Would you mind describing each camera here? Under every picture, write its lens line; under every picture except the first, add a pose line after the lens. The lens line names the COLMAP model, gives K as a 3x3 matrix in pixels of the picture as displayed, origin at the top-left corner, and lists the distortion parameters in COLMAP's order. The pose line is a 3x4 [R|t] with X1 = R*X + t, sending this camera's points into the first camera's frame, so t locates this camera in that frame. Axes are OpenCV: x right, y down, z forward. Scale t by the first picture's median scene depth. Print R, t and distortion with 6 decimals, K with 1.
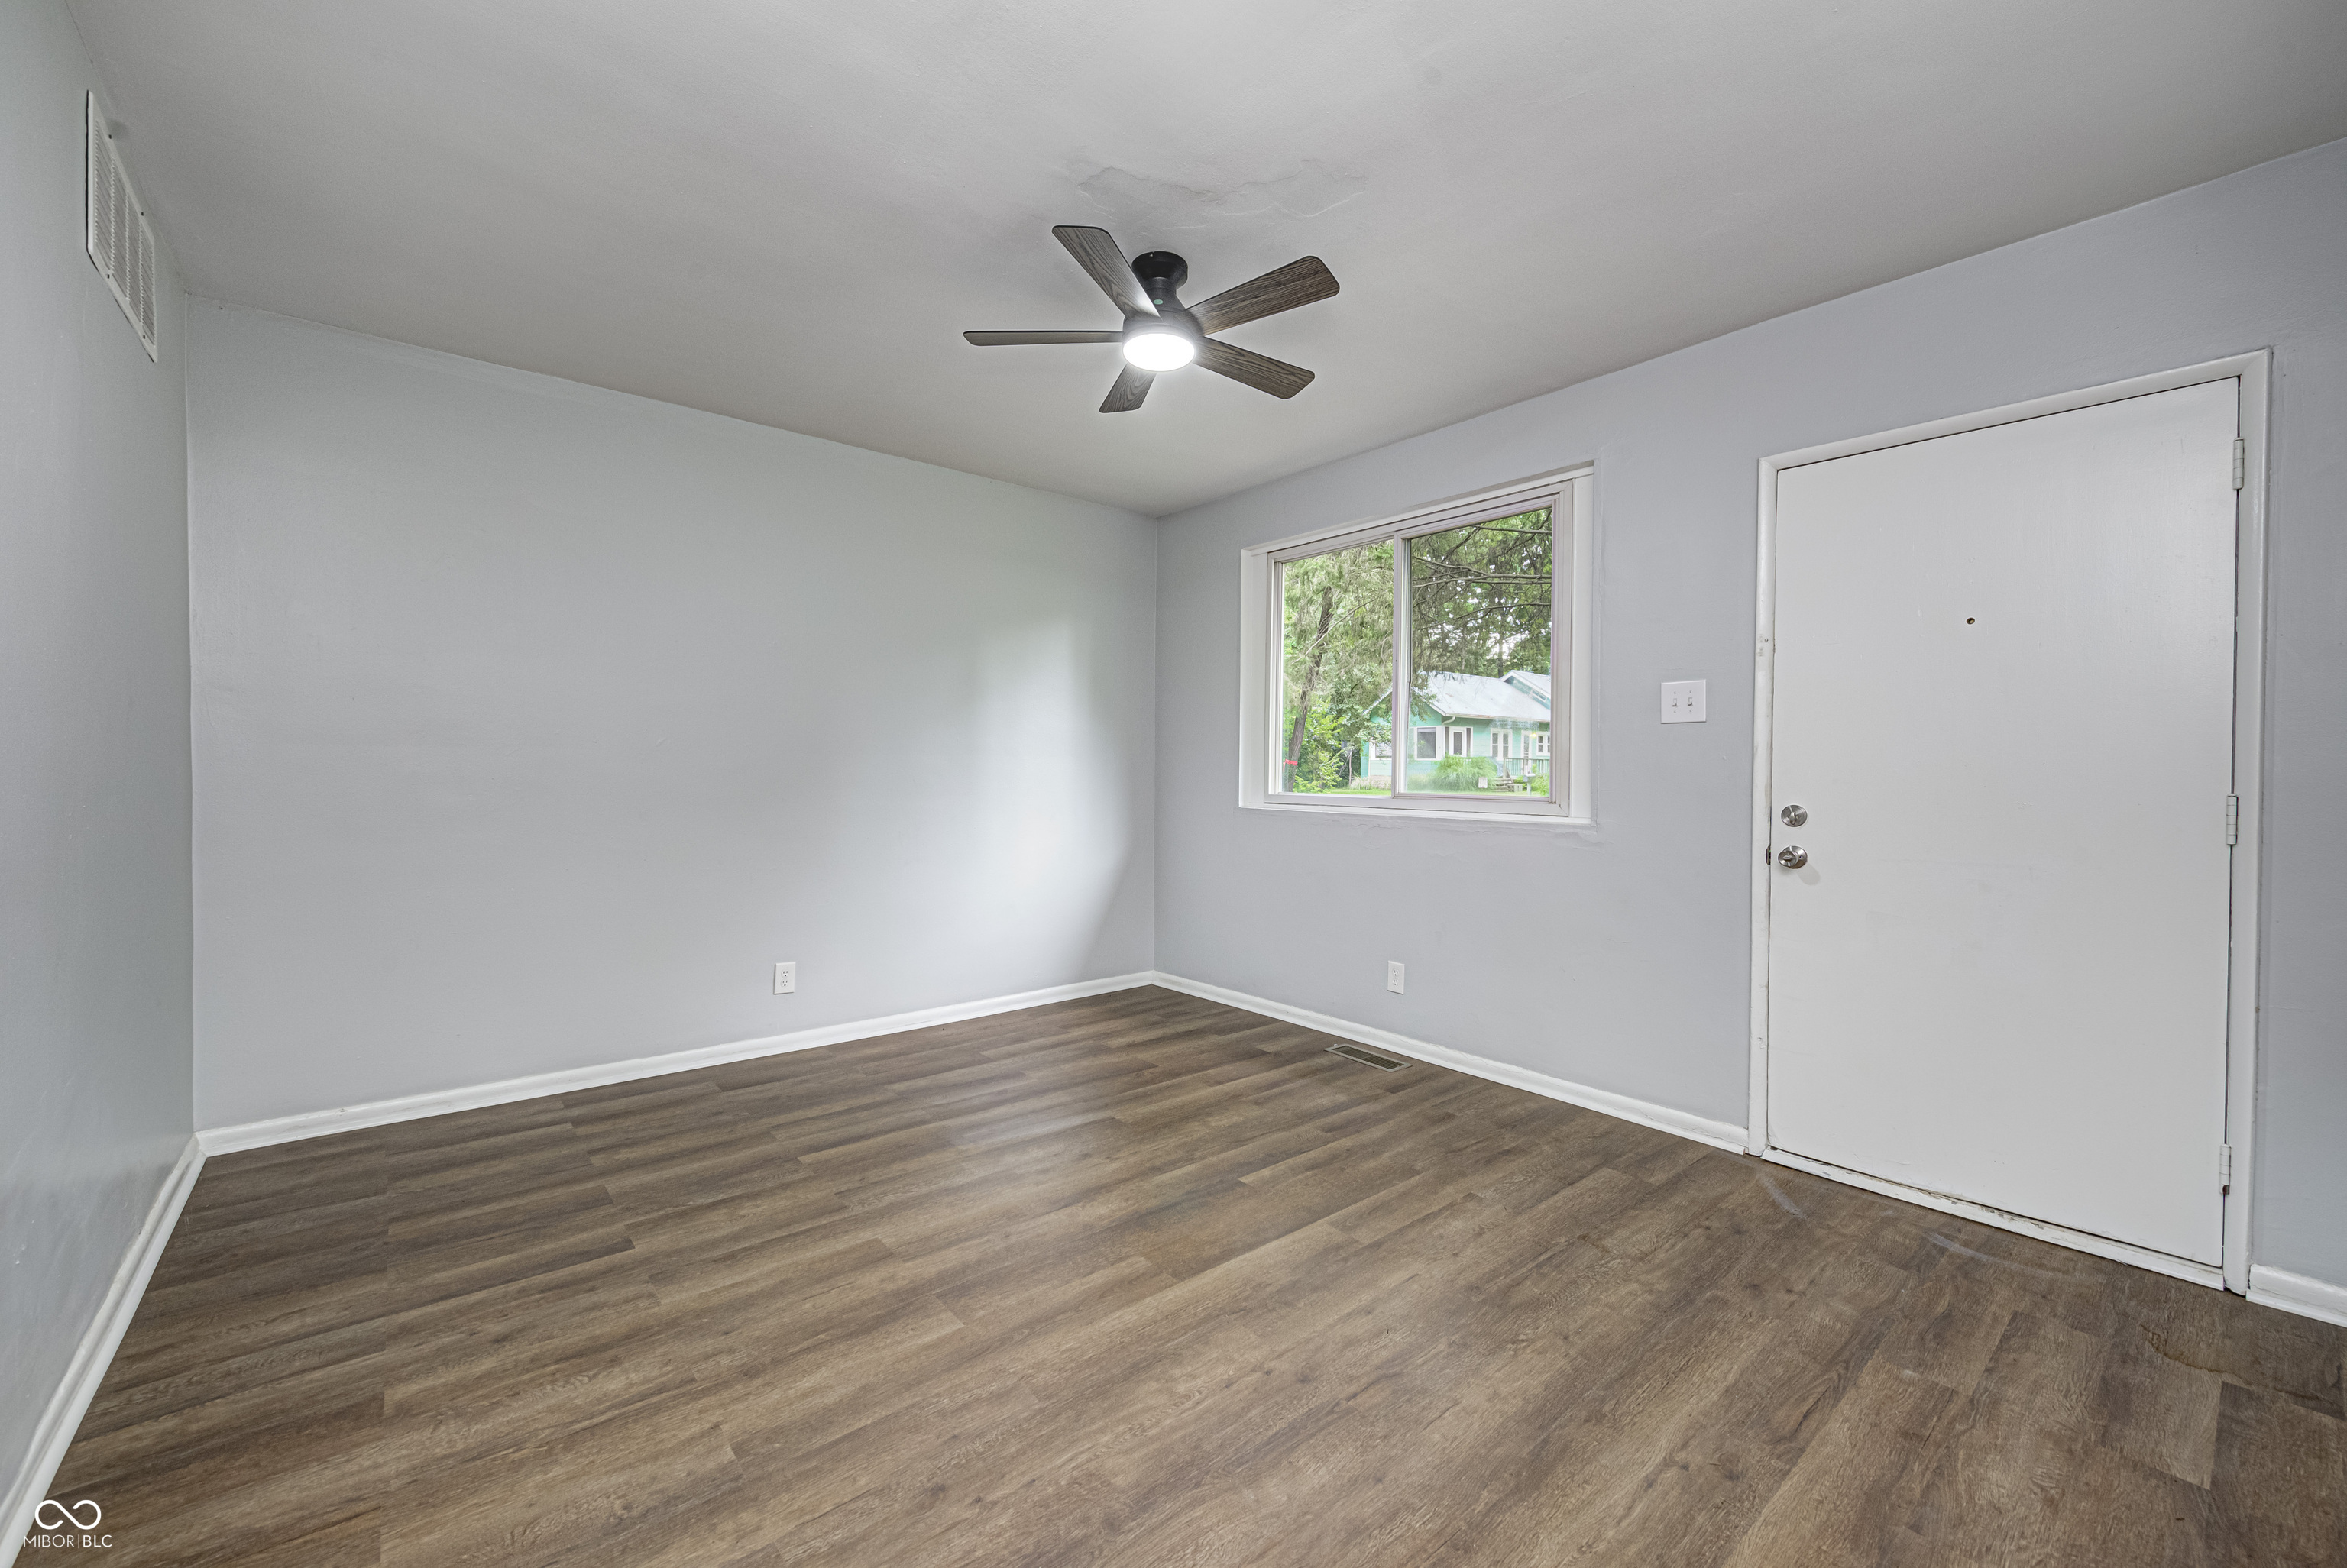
lens RADIAL K [[930.9, 0, 1167.4], [0, 930.9, 774.0], [0, 0, 1]] dist [0.000088, -0.002449]
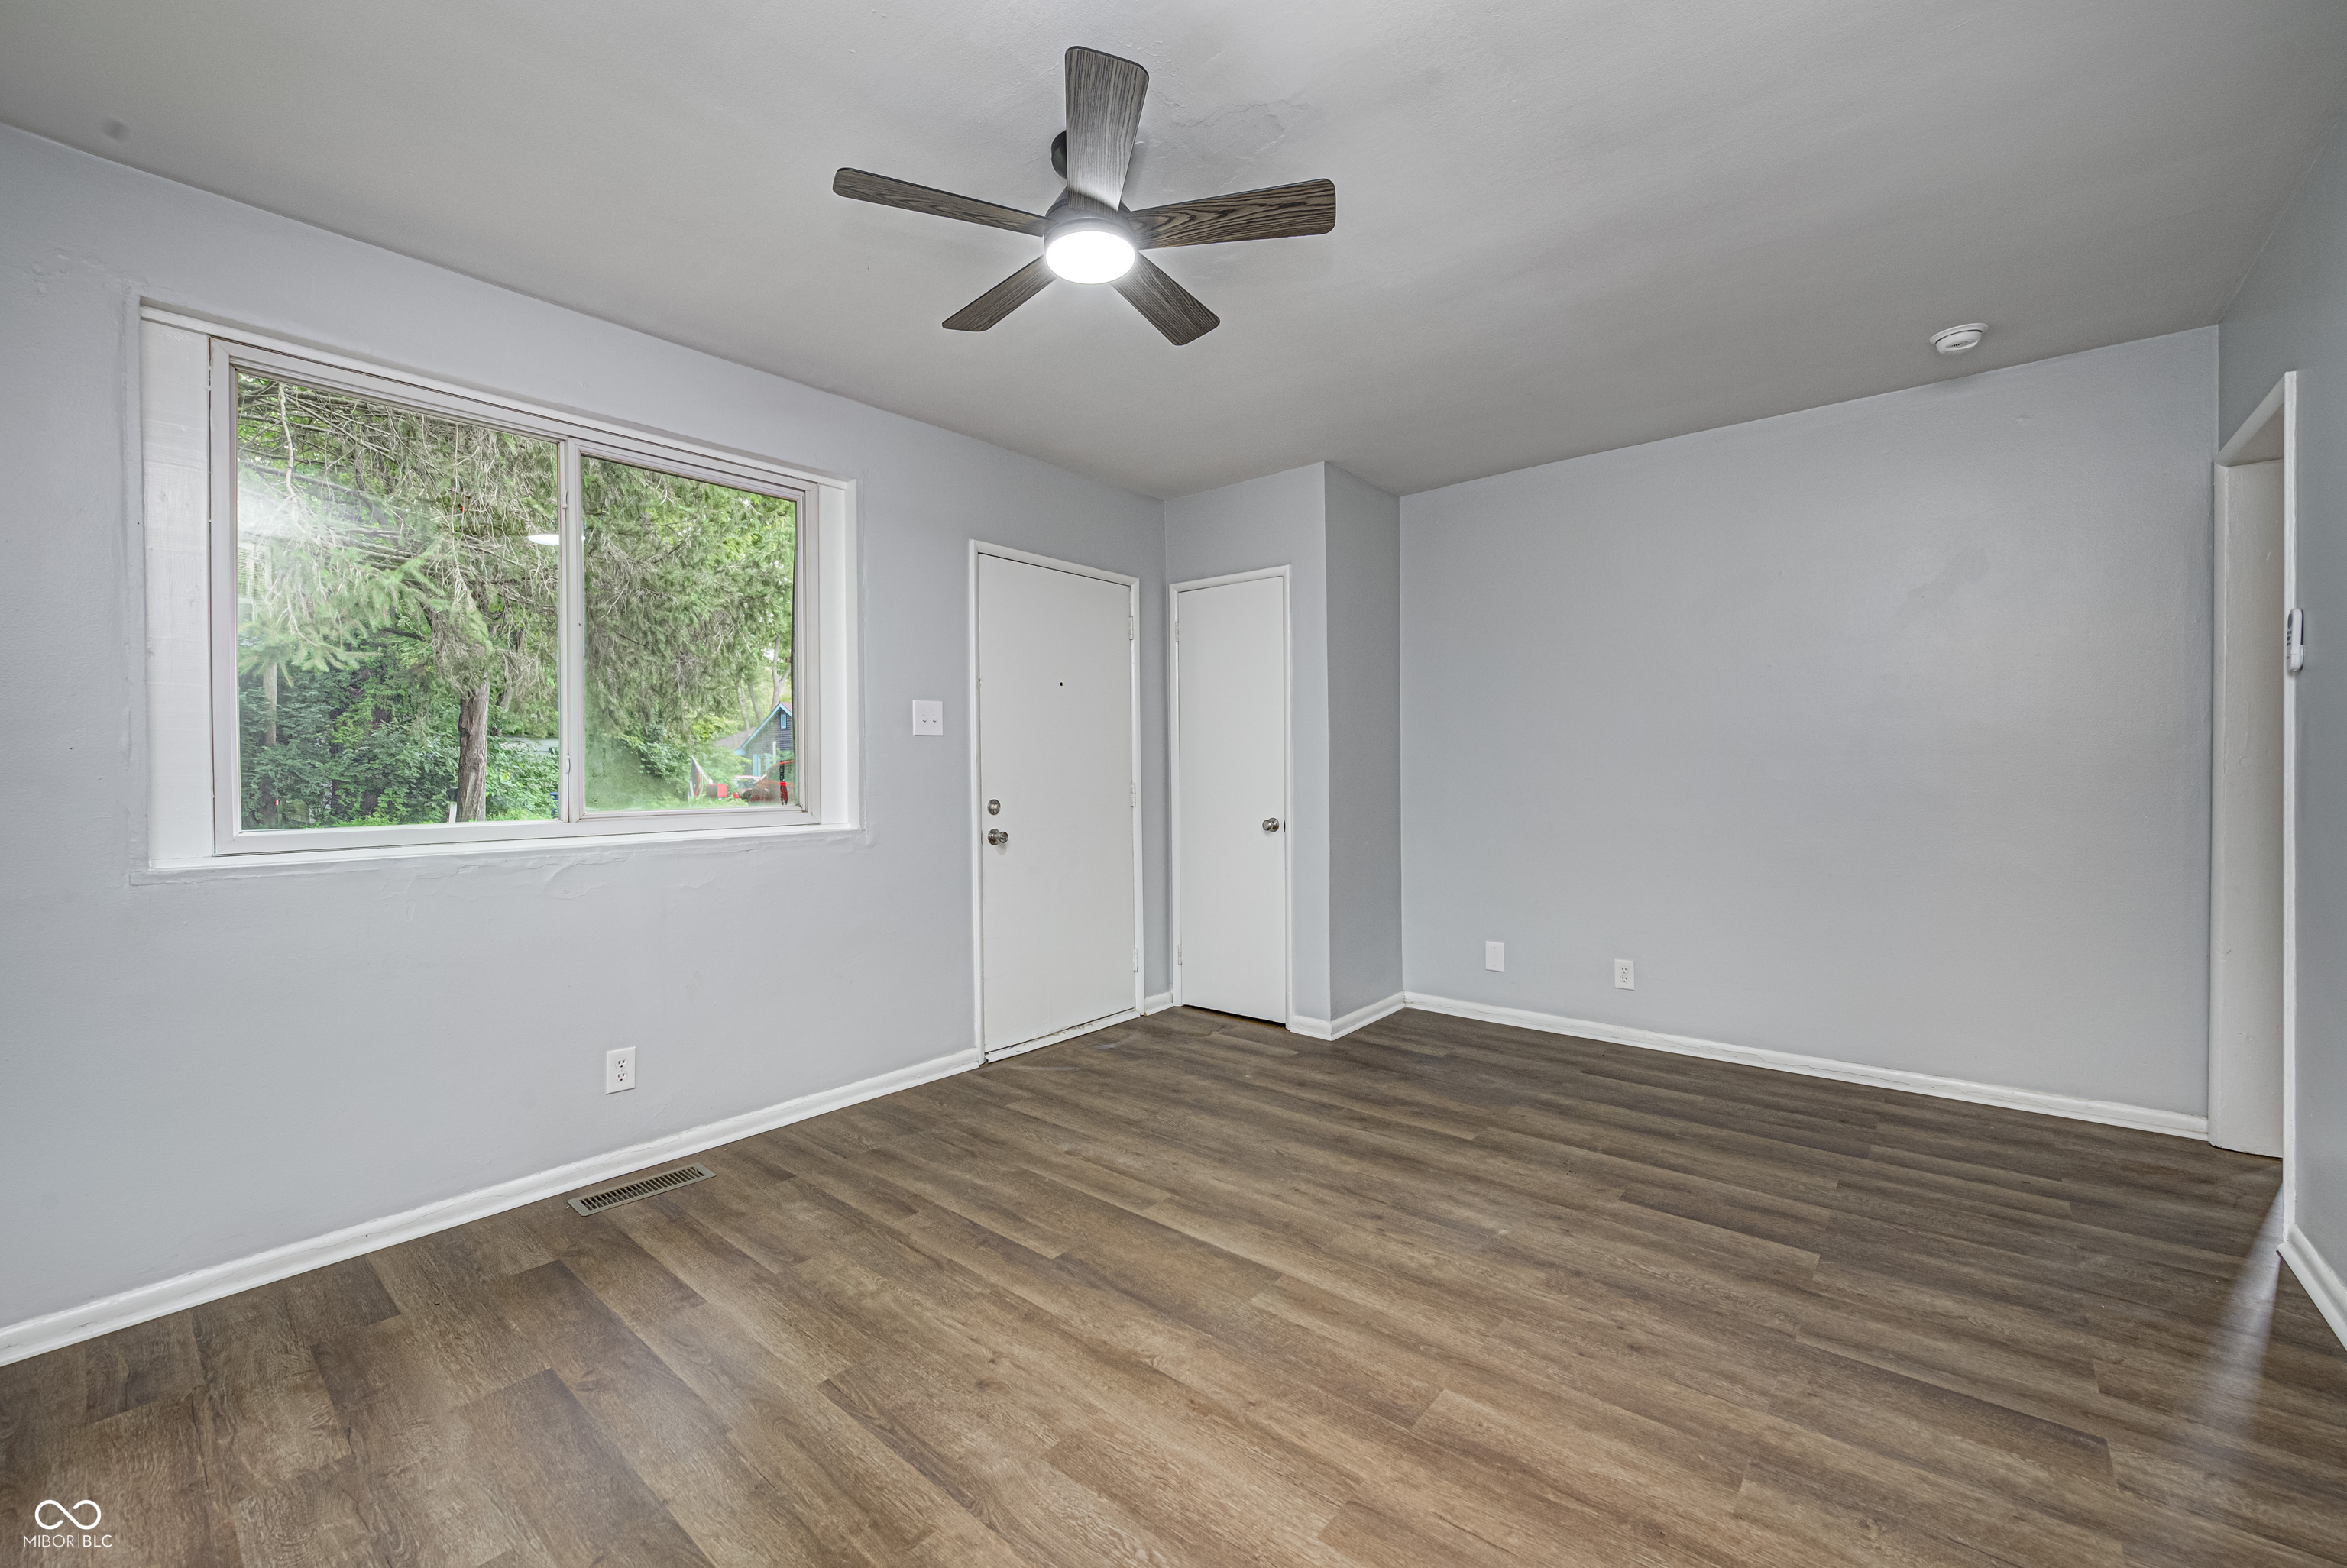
lens RADIAL K [[930.9, 0, 1163.9], [0, 930.9, 776.7], [0, 0, 1]] dist [0.000088, -0.002449]
pose [[-0.163515, -0.012454, 0.986462, -0.784716], [0.015069, 0.999772, 0.015120, -0.018700], [-0.986426, 0.017337, -0.163290, 1.038170]]
